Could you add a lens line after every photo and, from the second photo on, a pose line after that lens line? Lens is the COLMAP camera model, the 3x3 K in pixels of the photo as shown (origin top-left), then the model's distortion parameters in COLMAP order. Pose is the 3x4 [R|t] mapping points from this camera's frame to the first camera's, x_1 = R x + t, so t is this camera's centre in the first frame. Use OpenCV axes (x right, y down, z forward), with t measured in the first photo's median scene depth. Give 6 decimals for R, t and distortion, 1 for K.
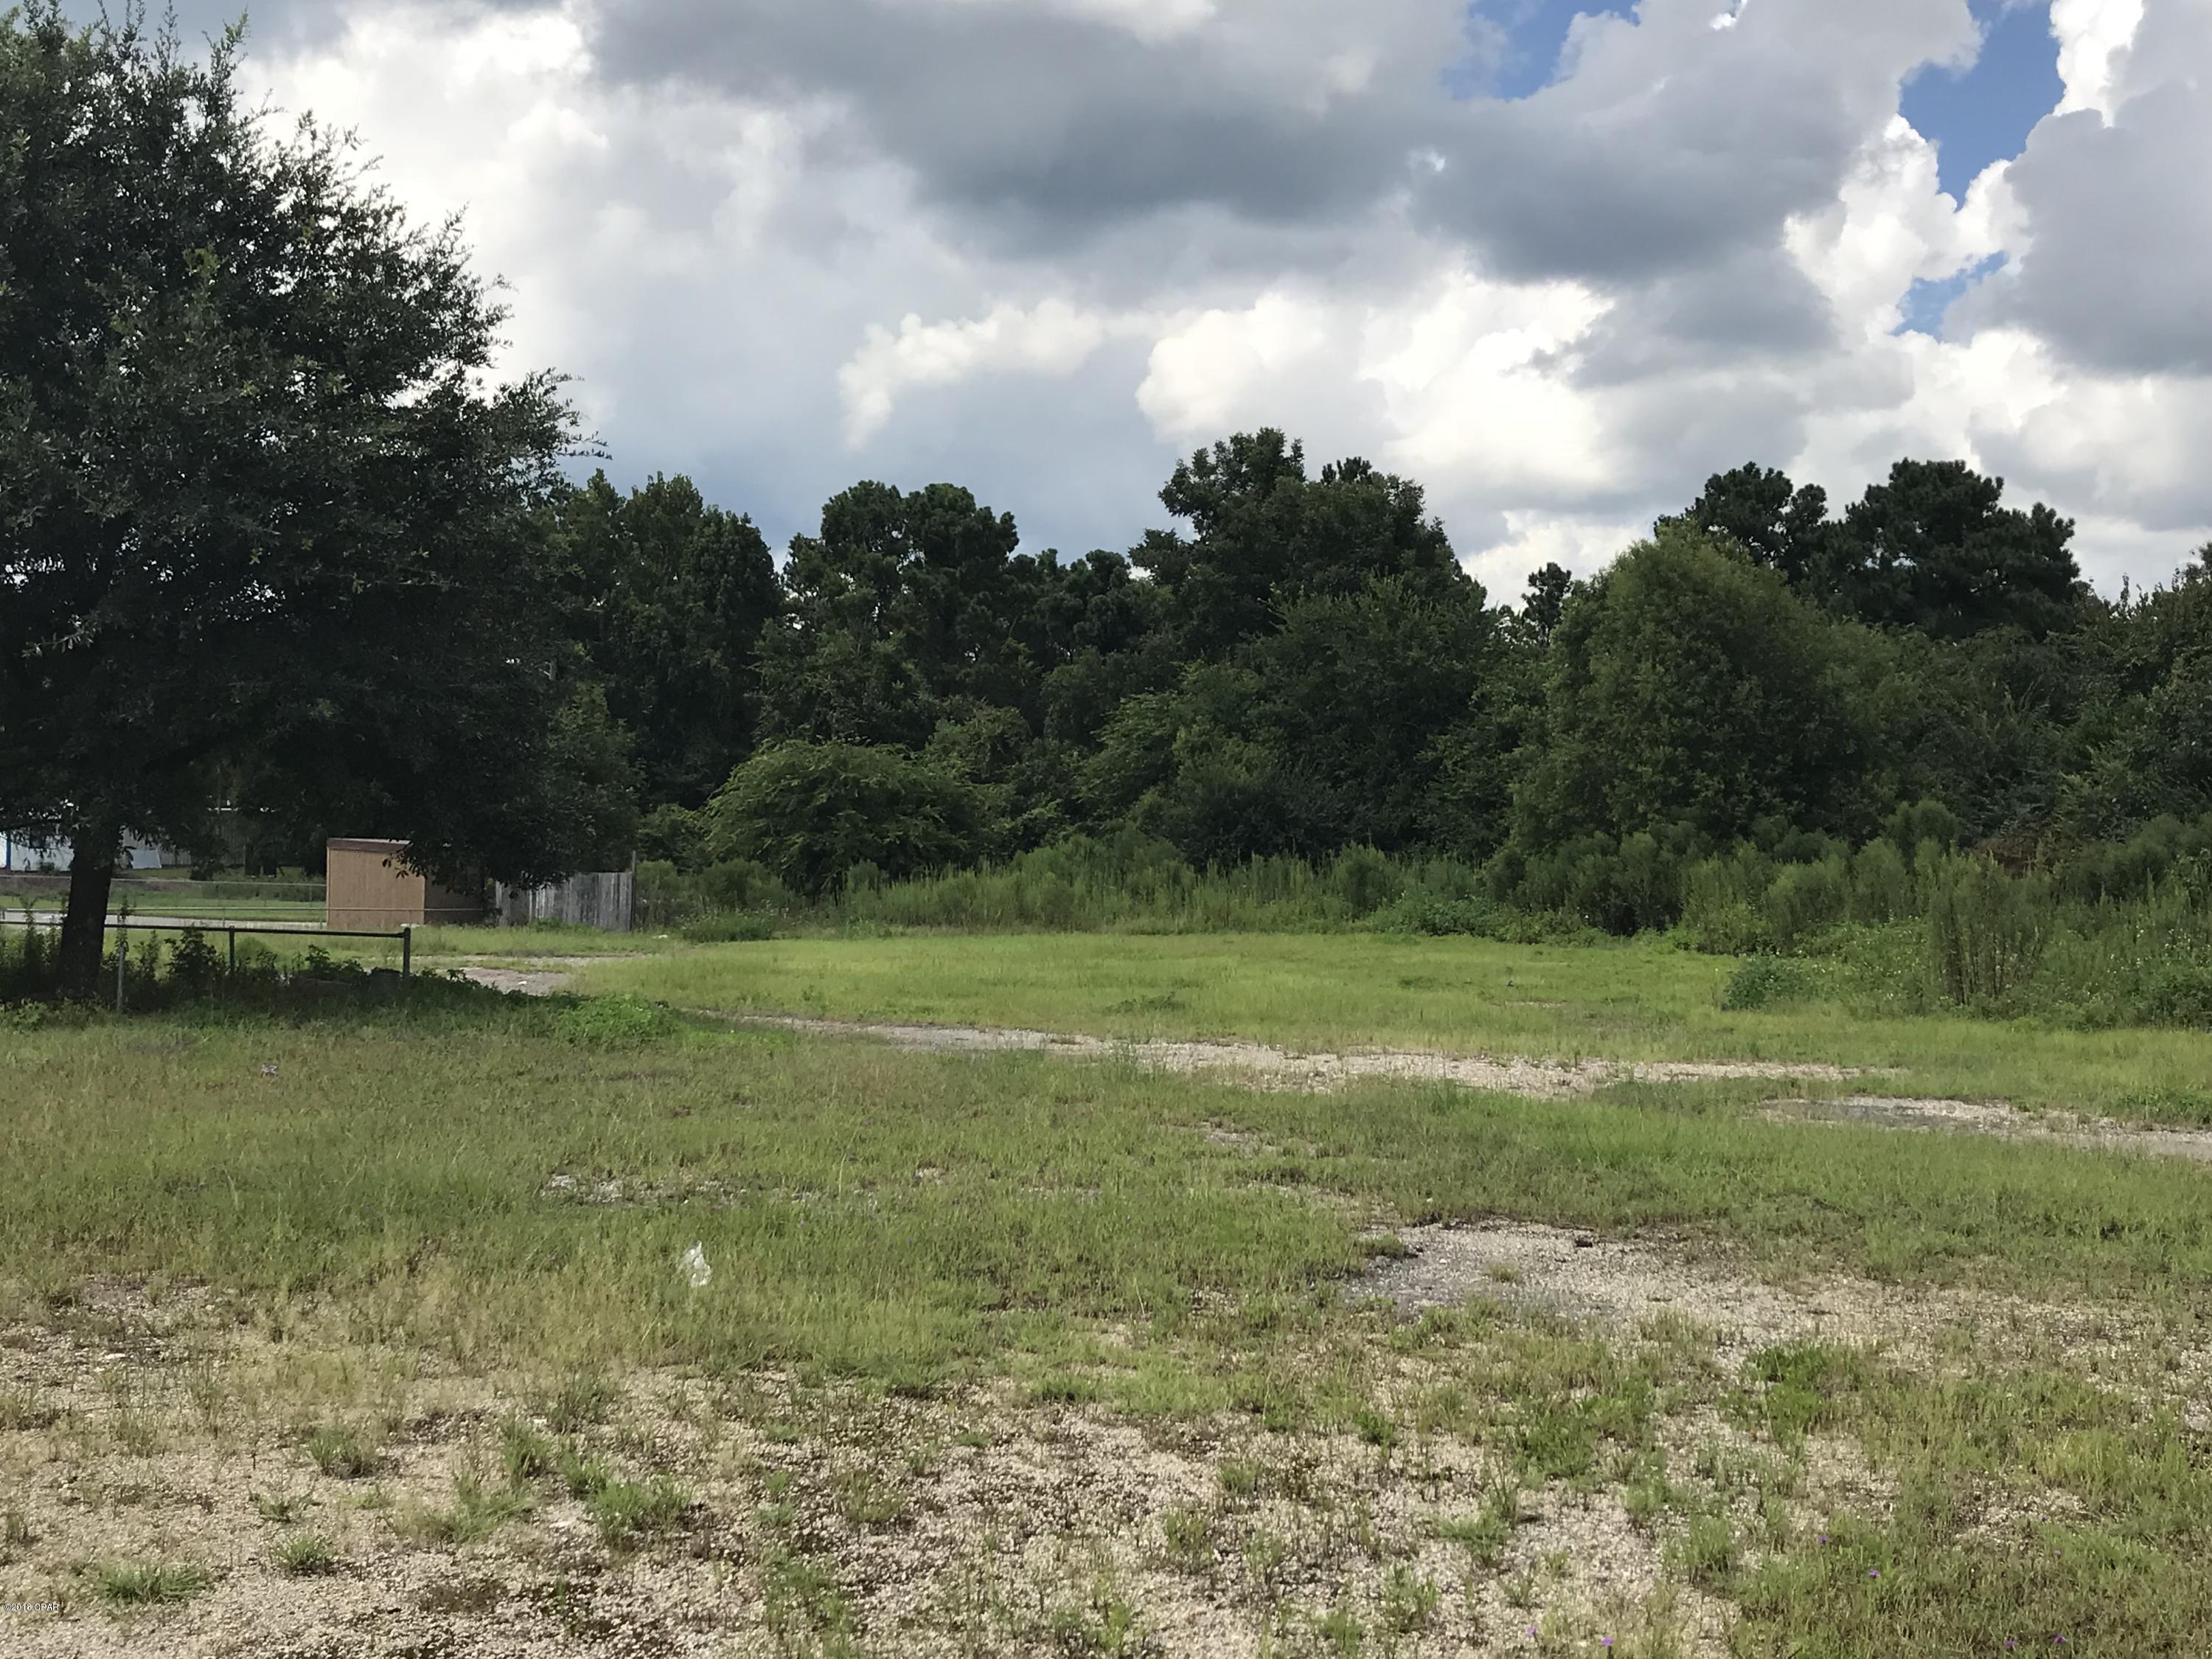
lens RADIAL K [[2499.9, 0, 1099.5], [0, 2499.9, 811.2], [0, 0, 1]] dist [0.156137, -0.566922]
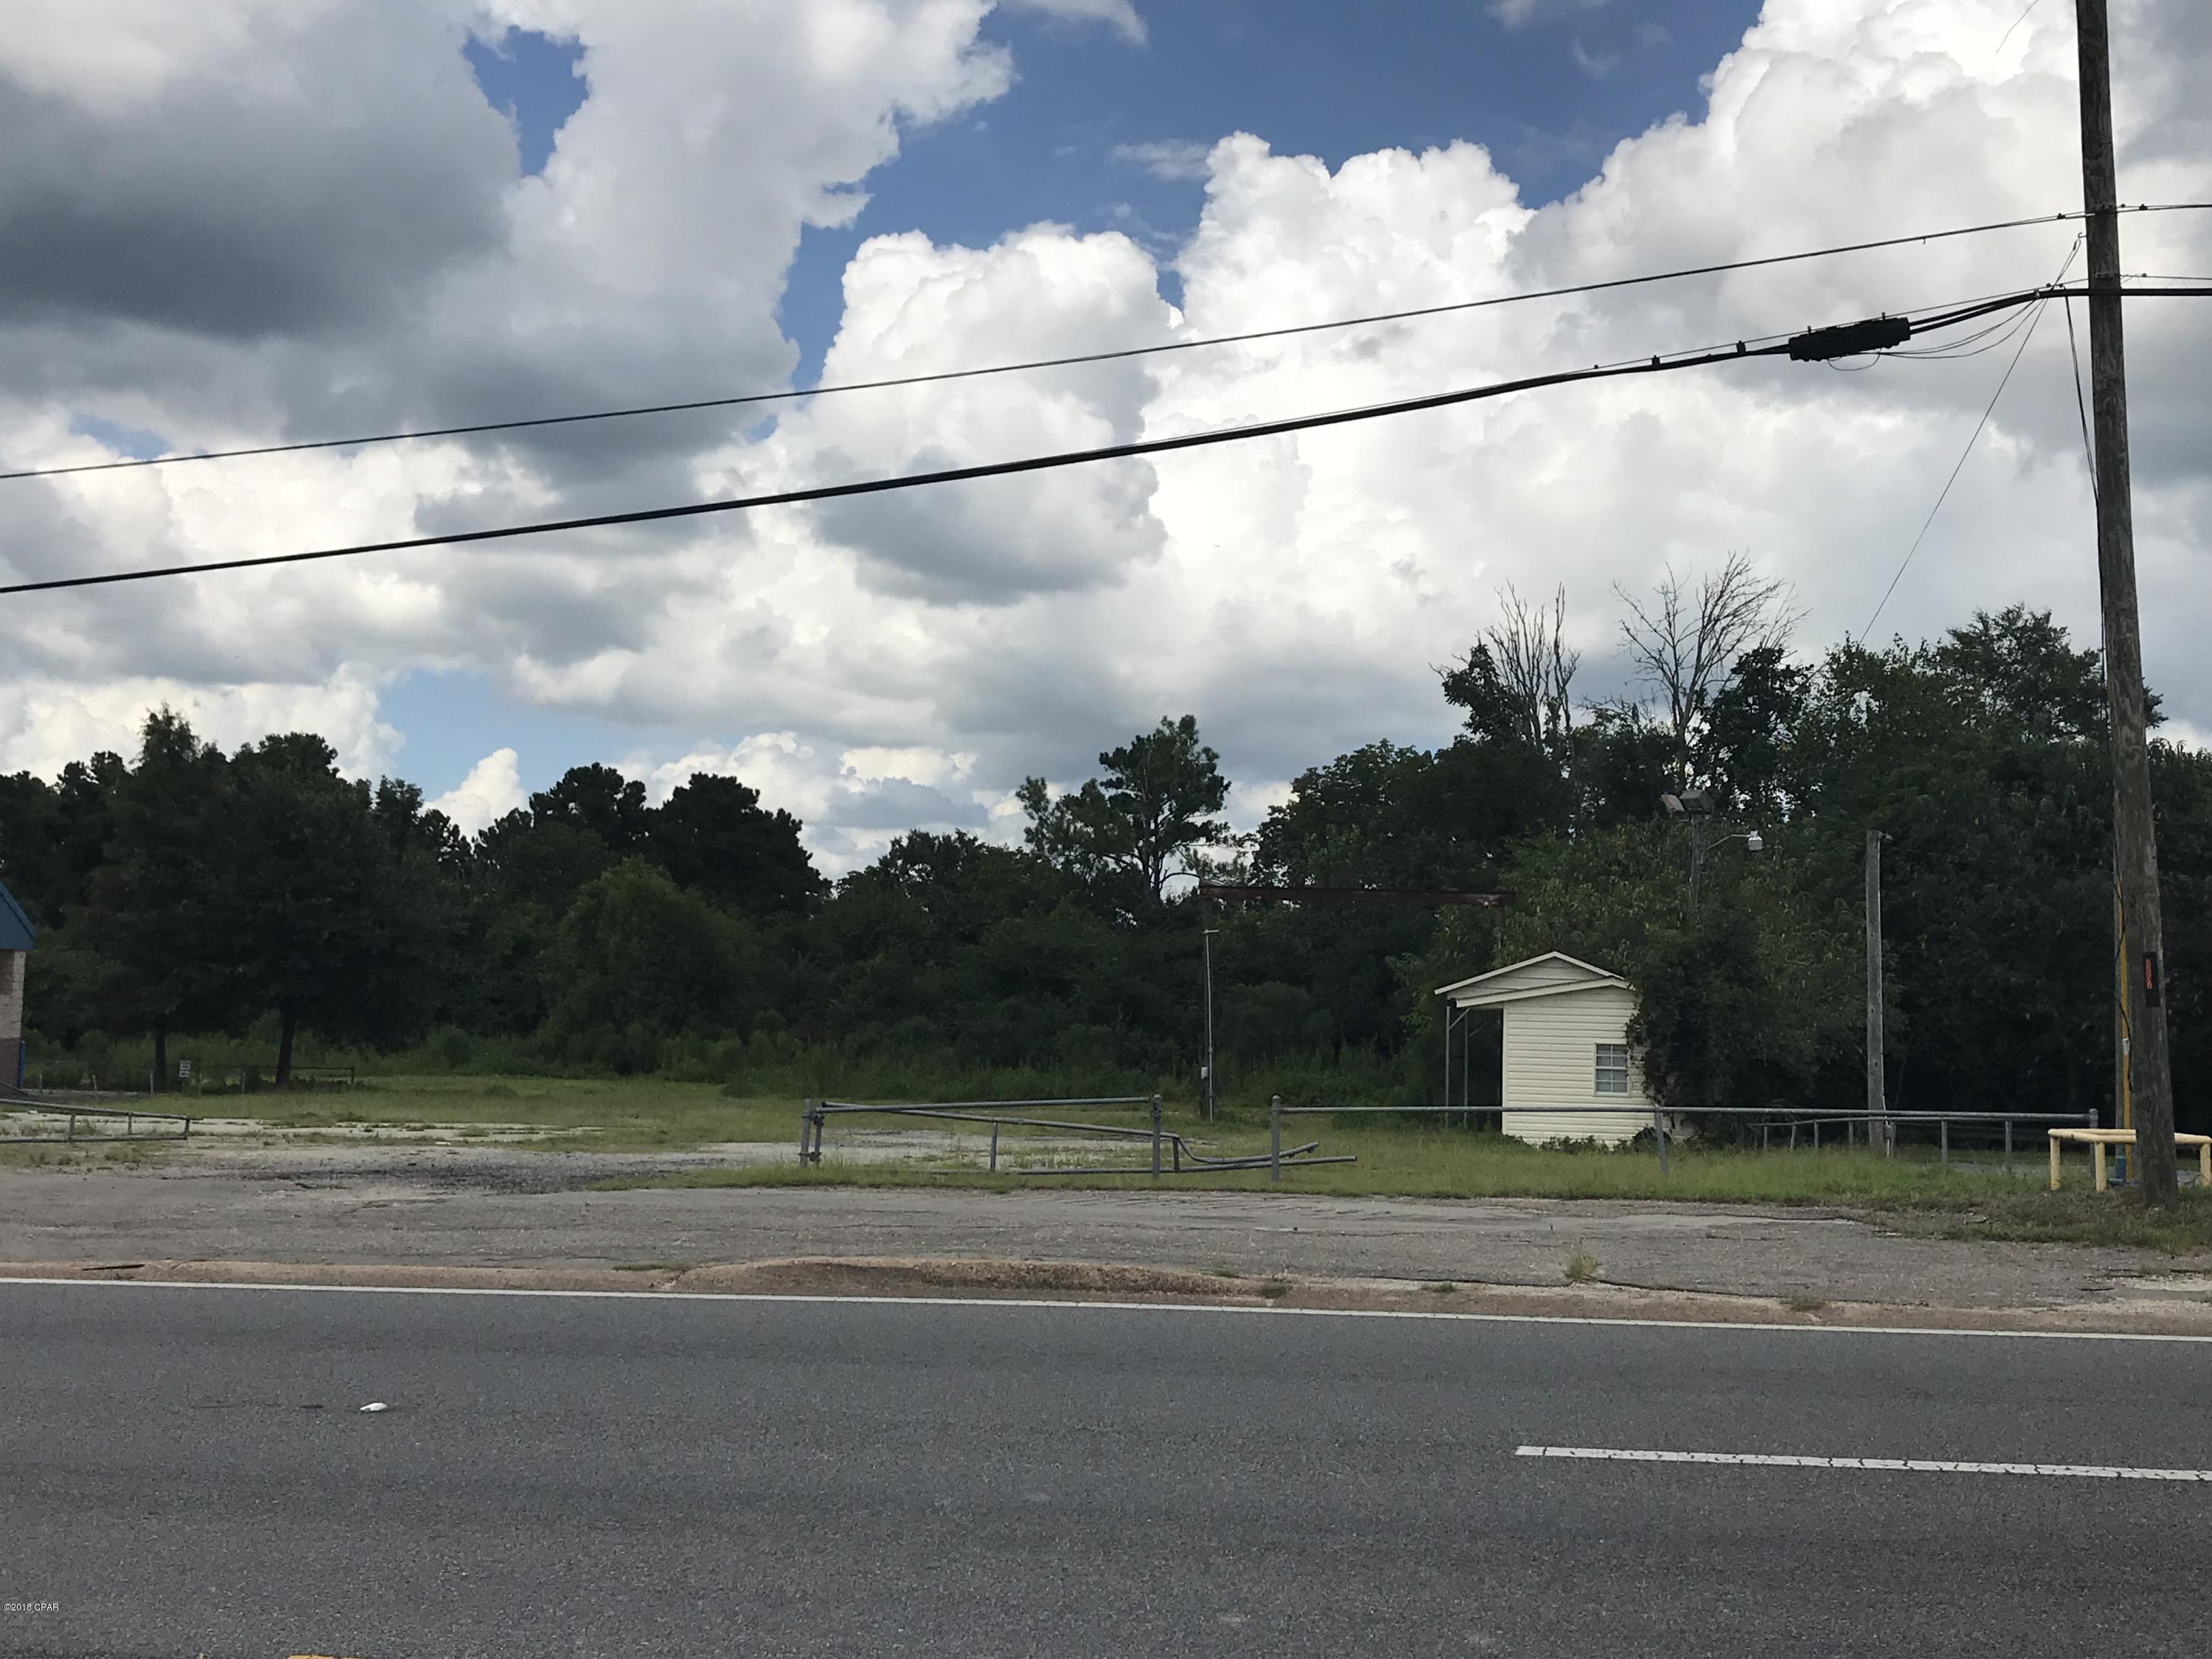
lens RADIAL K [[2491.7, 0, 1113.4], [0, 2491.7, 770.7], [0, 0, 1]] dist [0.198997, -0.584593]
pose [[0.865669, 0.064023, 0.496506, -0.450804], [-0.025174, 0.996101, -0.084553, -0.032174], [-0.499983, 0.060695, 0.863905, -0.916699]]
